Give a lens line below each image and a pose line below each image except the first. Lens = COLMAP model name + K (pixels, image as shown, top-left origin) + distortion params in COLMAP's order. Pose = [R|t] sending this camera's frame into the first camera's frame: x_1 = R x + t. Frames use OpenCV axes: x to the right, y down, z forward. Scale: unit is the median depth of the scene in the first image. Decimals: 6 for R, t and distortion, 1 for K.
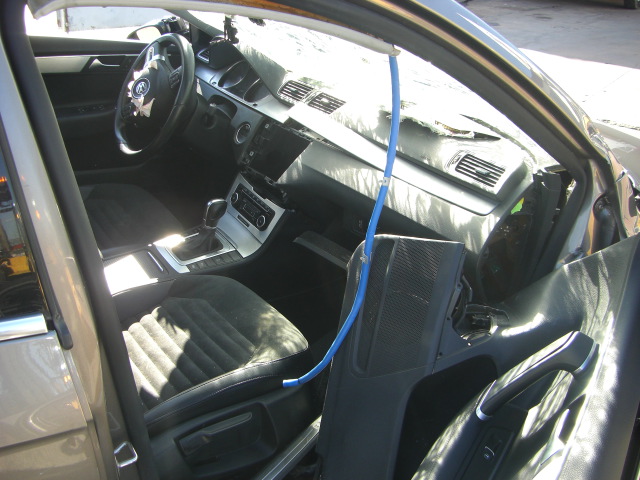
lens RADIAL K [[726.2, 0, 320.3], [0, 726.2, 239.8], [0, 0, 1]] dist [-0.138426, 0.000000]
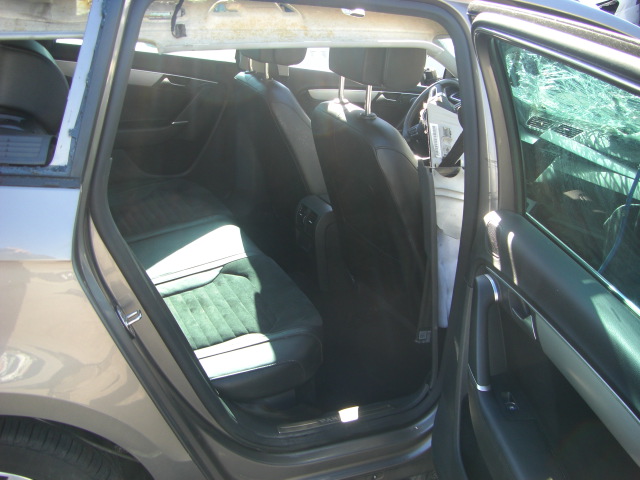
lens RADIAL K [[726.2, 0, 319.3], [0, 726.2, 240.2], [0, 0, 1]] dist [-0.138426, 0.000000]
pose [[0.988762, 0.068695, -0.132780, -0.290795], [-0.080680, 0.992927, -0.087099, 0.200061], [0.125858, 0.096833, 0.987311, -0.469347]]
